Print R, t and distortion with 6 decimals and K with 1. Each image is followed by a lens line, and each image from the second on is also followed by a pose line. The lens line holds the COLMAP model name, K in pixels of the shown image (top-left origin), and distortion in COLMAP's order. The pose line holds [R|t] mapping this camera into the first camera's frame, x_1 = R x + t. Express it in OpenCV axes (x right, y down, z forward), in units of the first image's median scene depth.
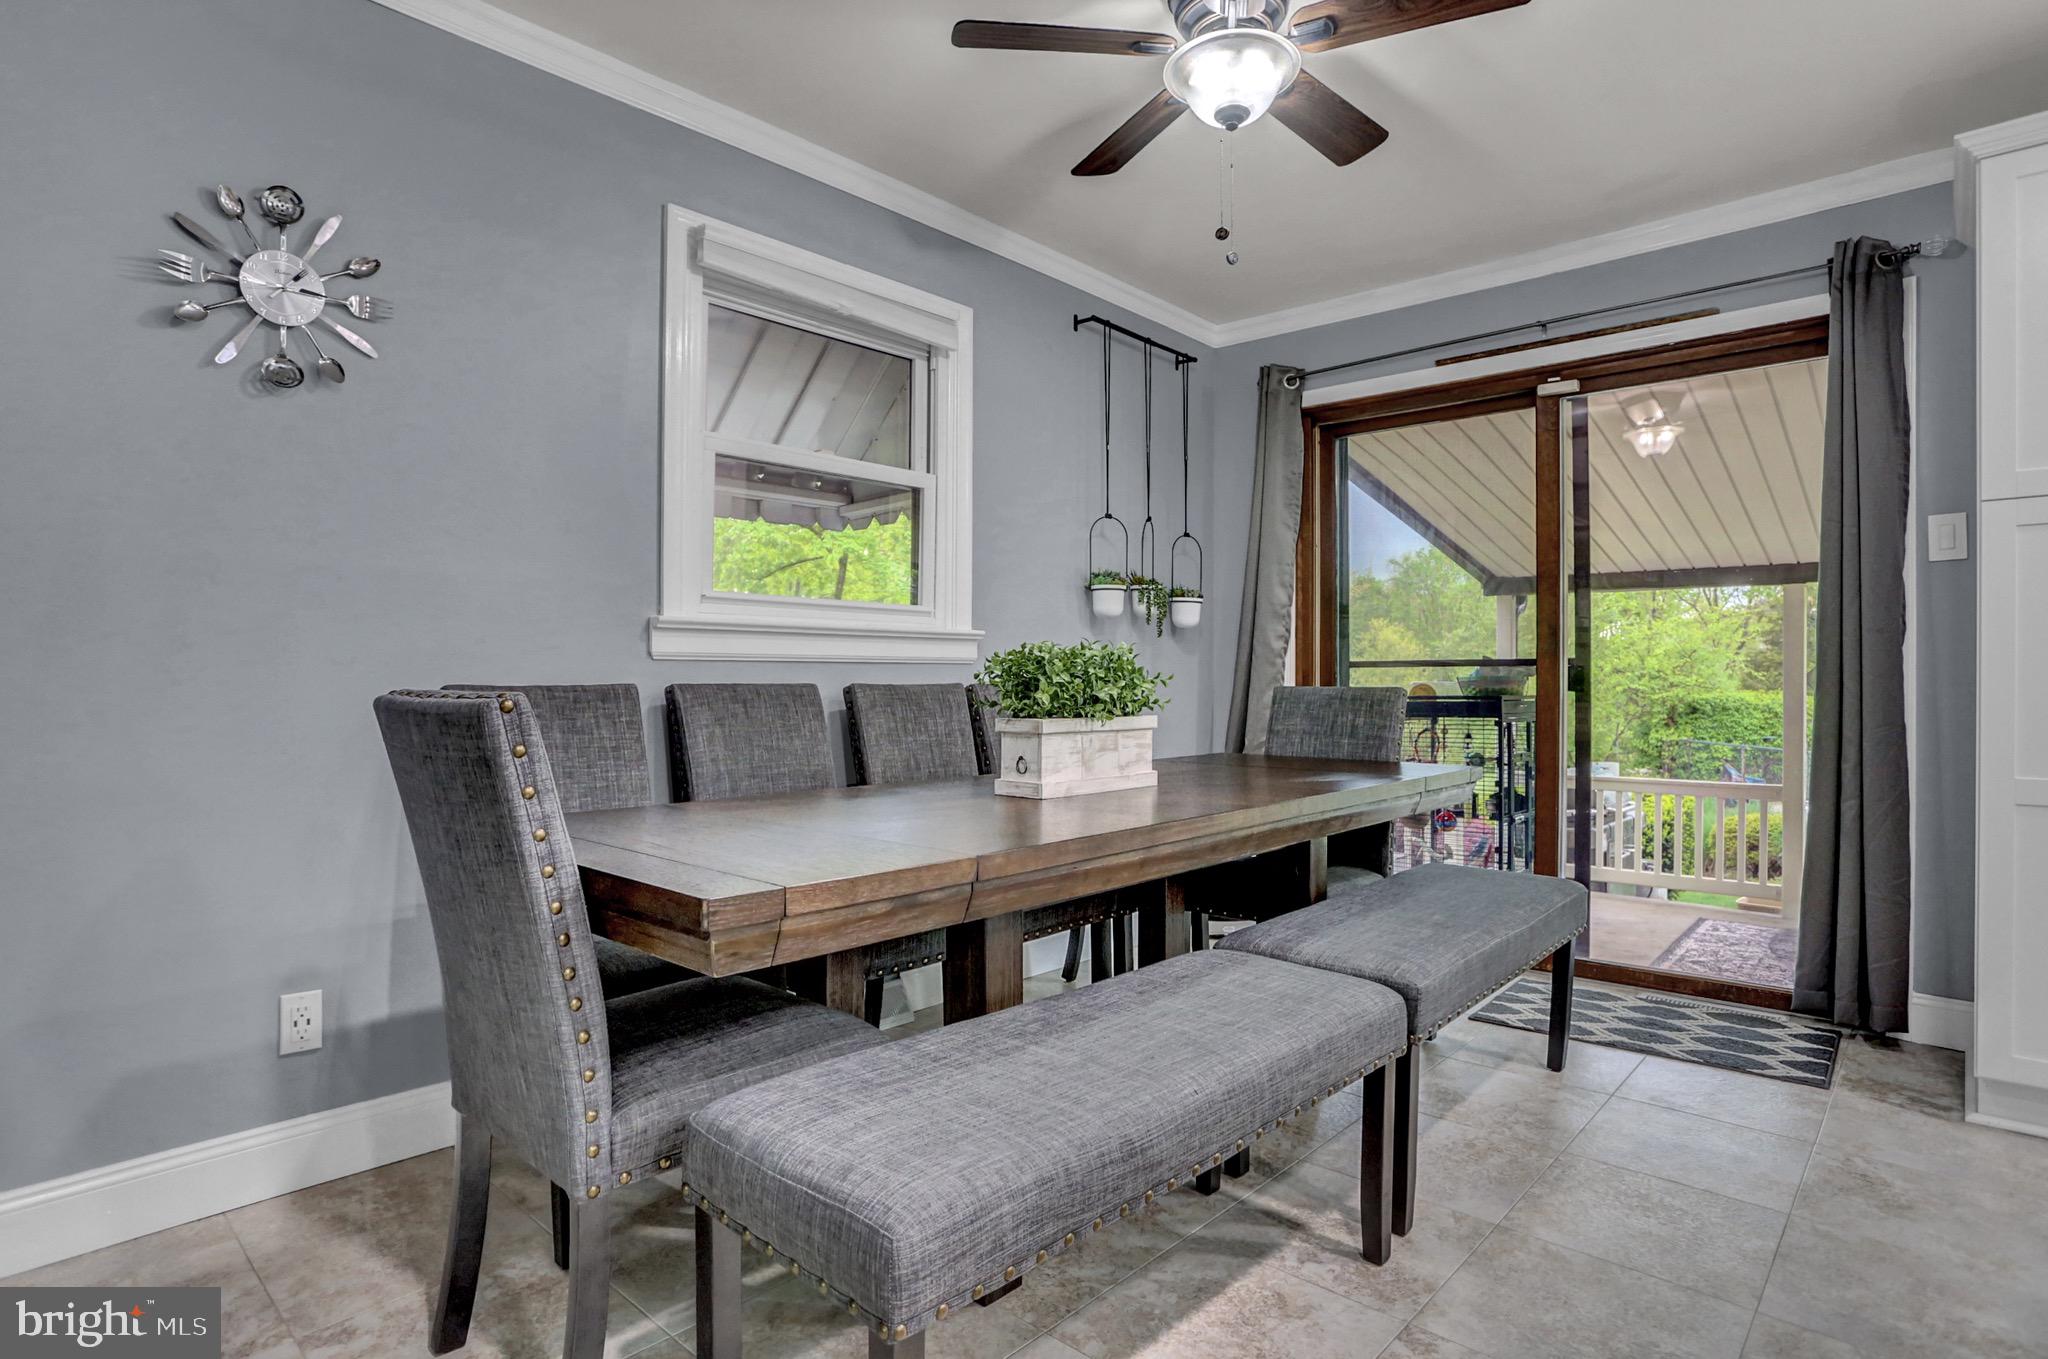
lens RADIAL K [[1076.0, 0, 1024.0], [0, 1076.0, 679.5], [0, 0, 1]] dist [-0.073892, 0.035628]
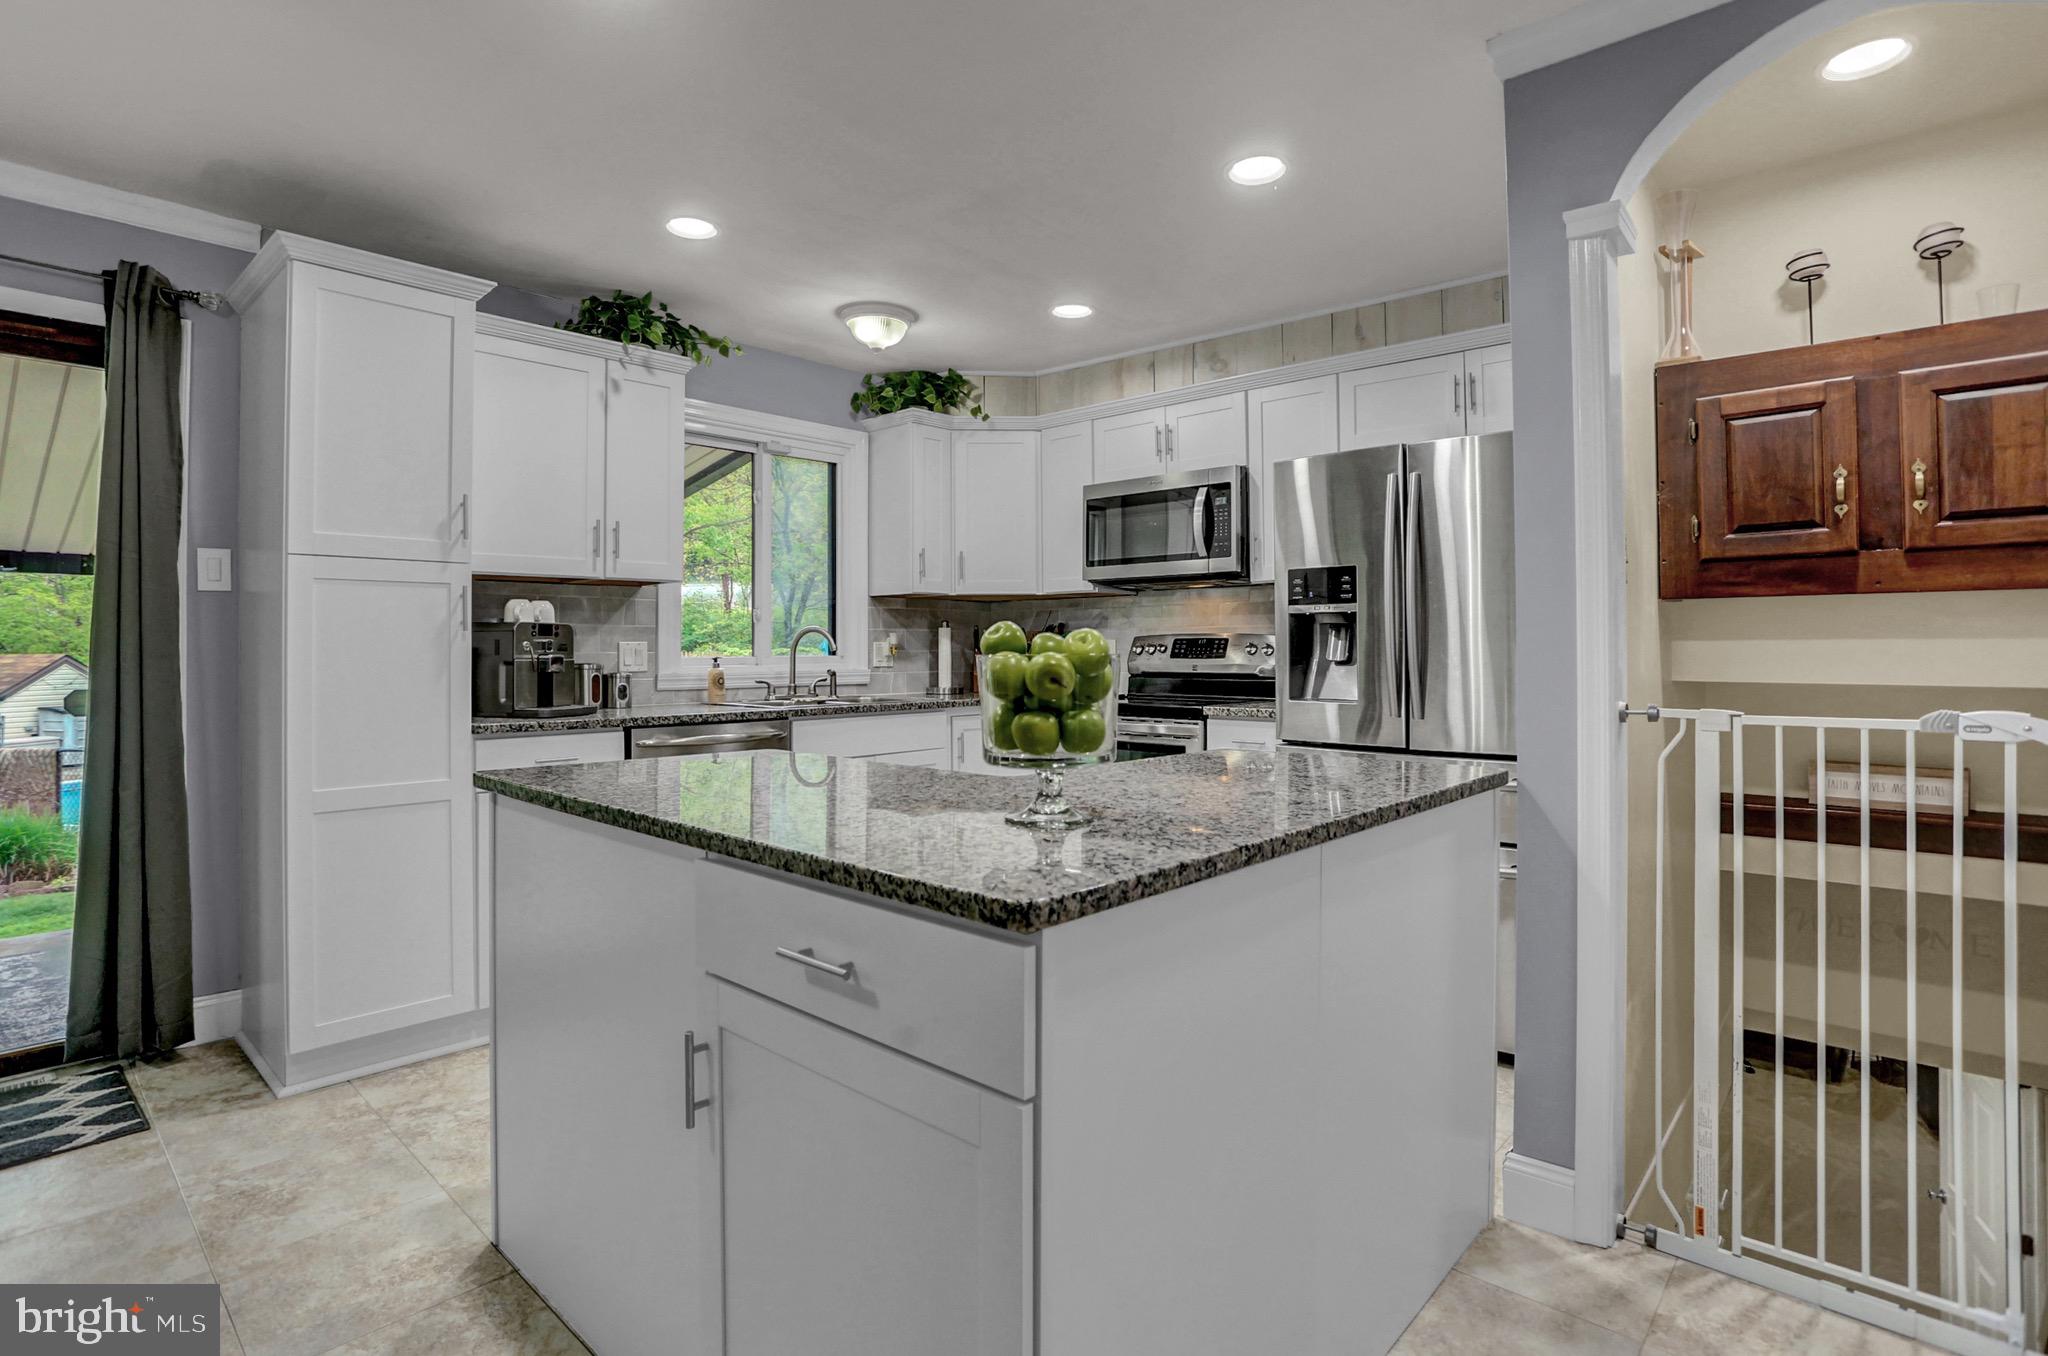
lens RADIAL K [[1008.2, 0, 1017.6], [0, 1008.2, 631.1], [0, 0, 1]] dist [-0.054091, 0.019427]
pose [[0.002091, 0.015070, 0.999884, -0.138929], [-0.000012, 0.999886, -0.015070, -0.057907], [-0.999998, 0.000020, 0.002091, 0.154752]]
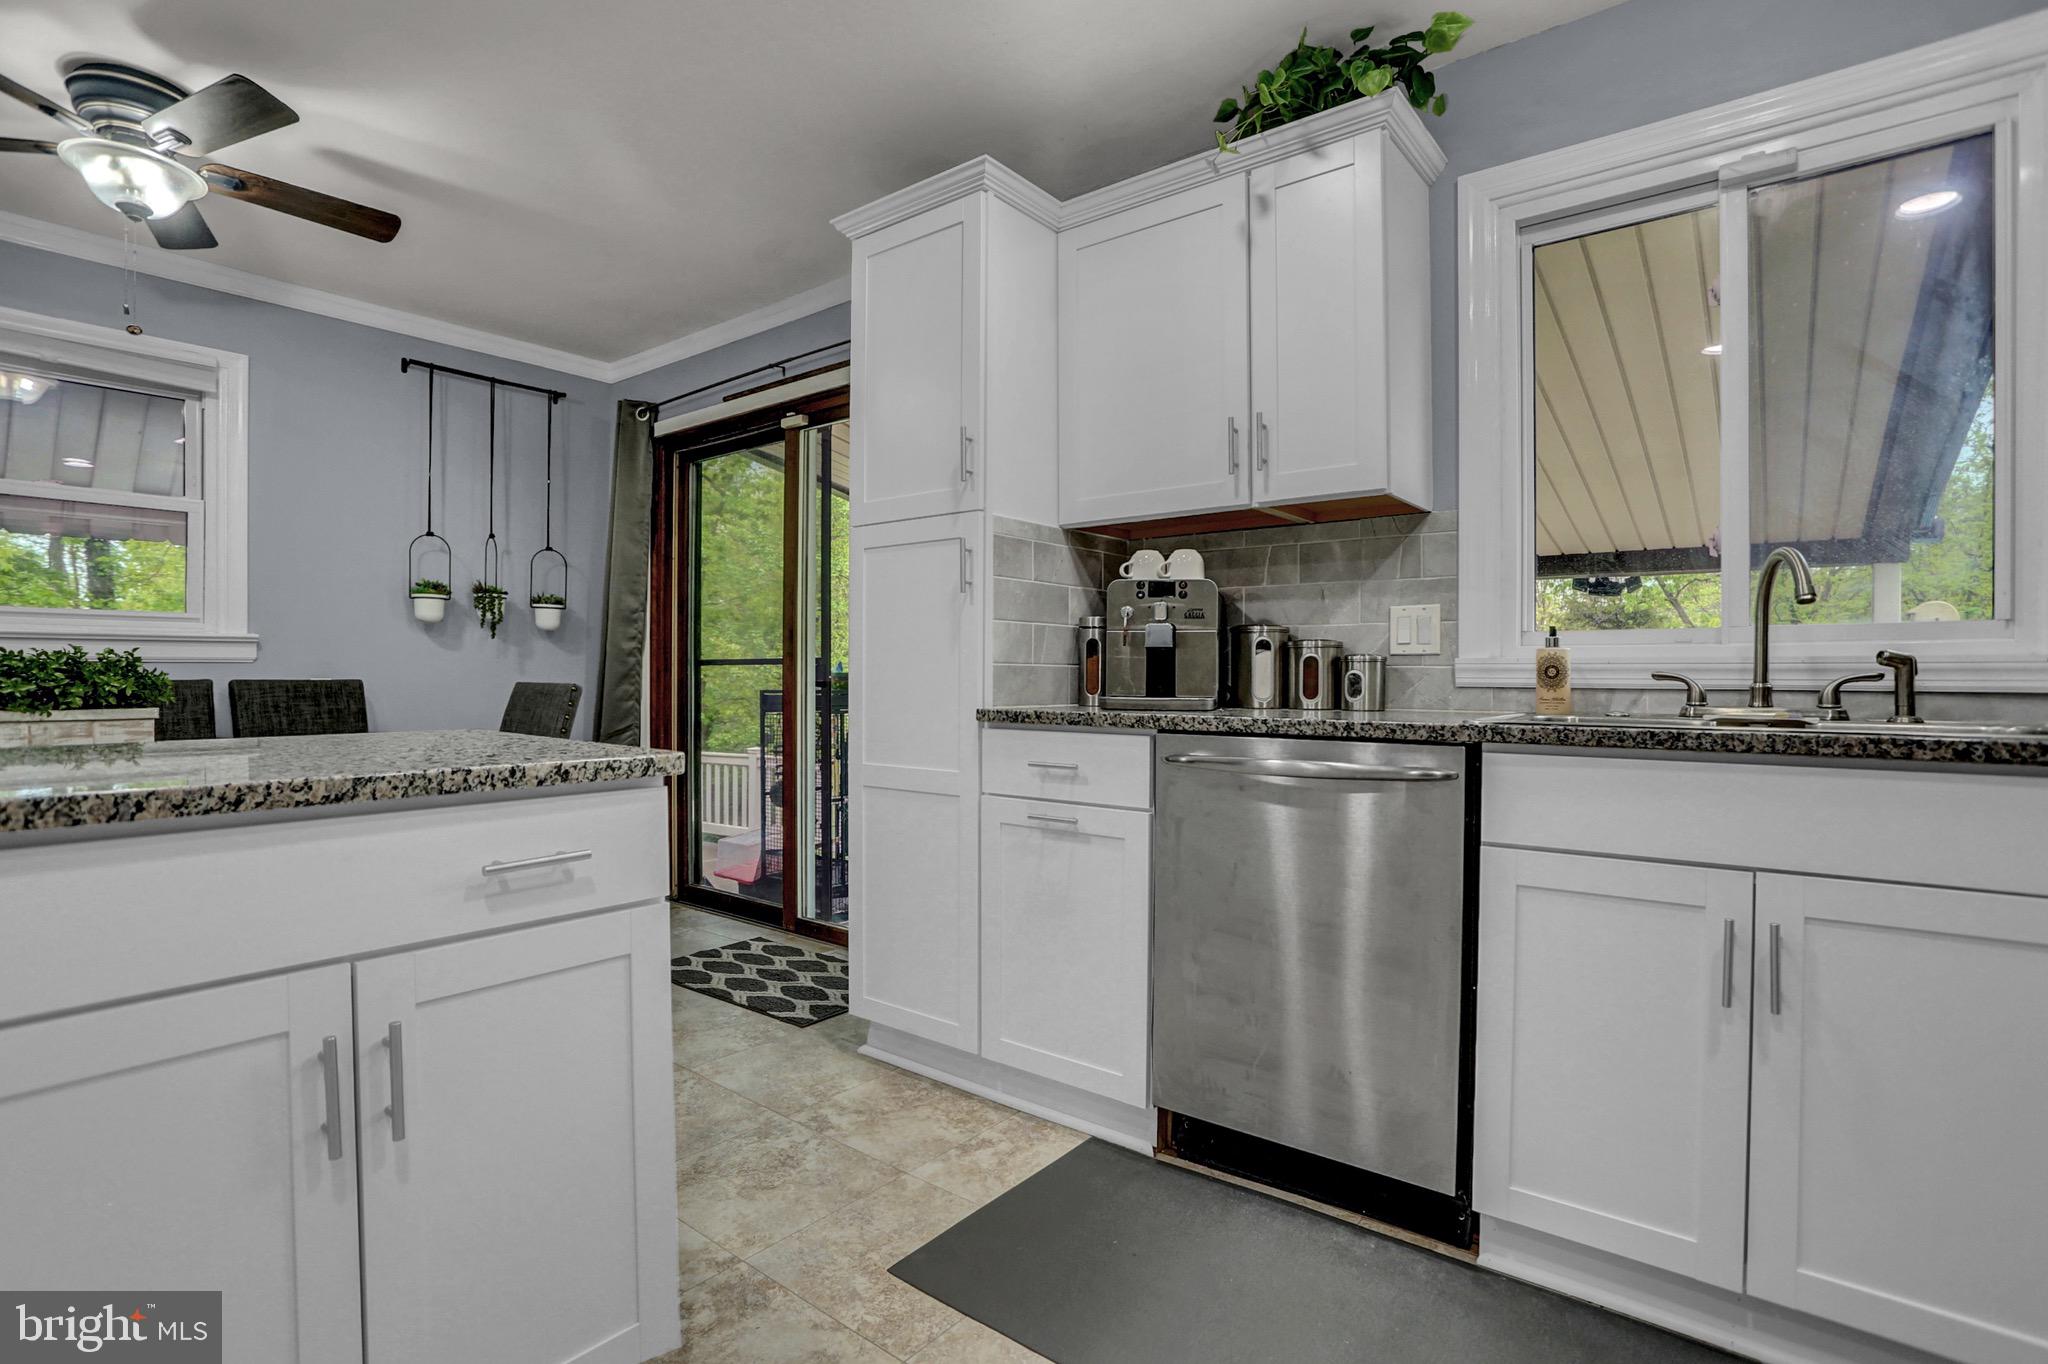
lens RADIAL K [[1000.5, 0, 1024.0], [0, 1000.5, 682.0], [0, 0, 1]] dist [-0.074004, 0.030194]
pose [[0.997834, 0.001364, 0.065765, 0.851784], [-0.002025, 0.999948, 0.009979, -0.007482], [-0.065748, -0.010091, 0.997785, -0.115991]]
